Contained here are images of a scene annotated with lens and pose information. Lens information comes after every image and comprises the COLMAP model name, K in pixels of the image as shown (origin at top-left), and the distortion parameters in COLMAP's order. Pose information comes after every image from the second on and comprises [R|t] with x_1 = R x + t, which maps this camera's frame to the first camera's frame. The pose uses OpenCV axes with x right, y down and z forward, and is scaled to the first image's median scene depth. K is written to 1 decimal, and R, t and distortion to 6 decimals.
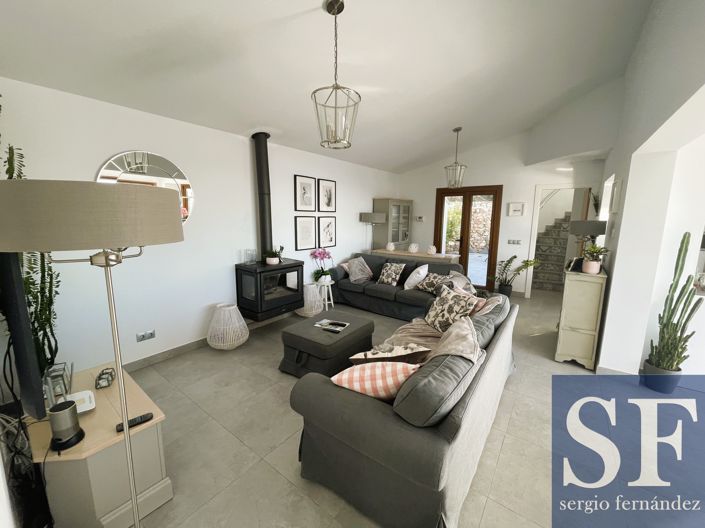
lens RADIAL K [[285.5, 0, 351.6], [0, 285.5, 264.4], [0, 0, 1]] dist [-0.003193, 0.000356]
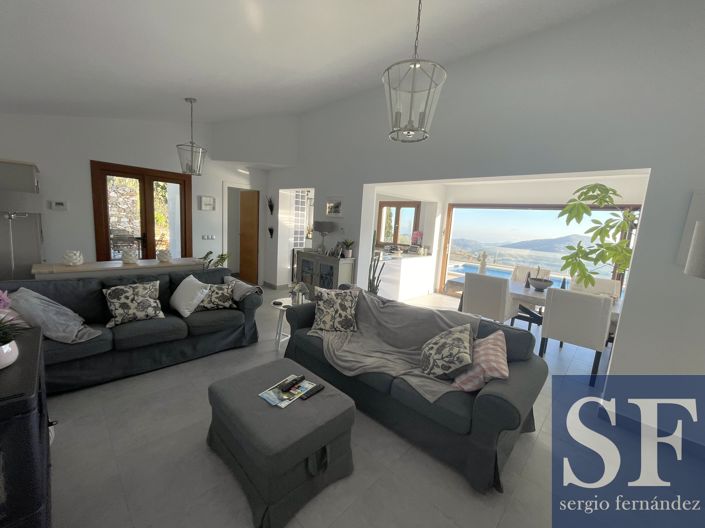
lens RADIAL K [[285.5, 0, 351.6], [0, 285.5, 261.7], [0, 0, 1]] dist [-0.003193, 0.000356]
pose [[0.112265, -0.138962, 0.983914, -0.369308], [0.098474, 0.986855, 0.128141, -0.078895], [-0.988787, 0.082504, 0.124473, 0.441560]]
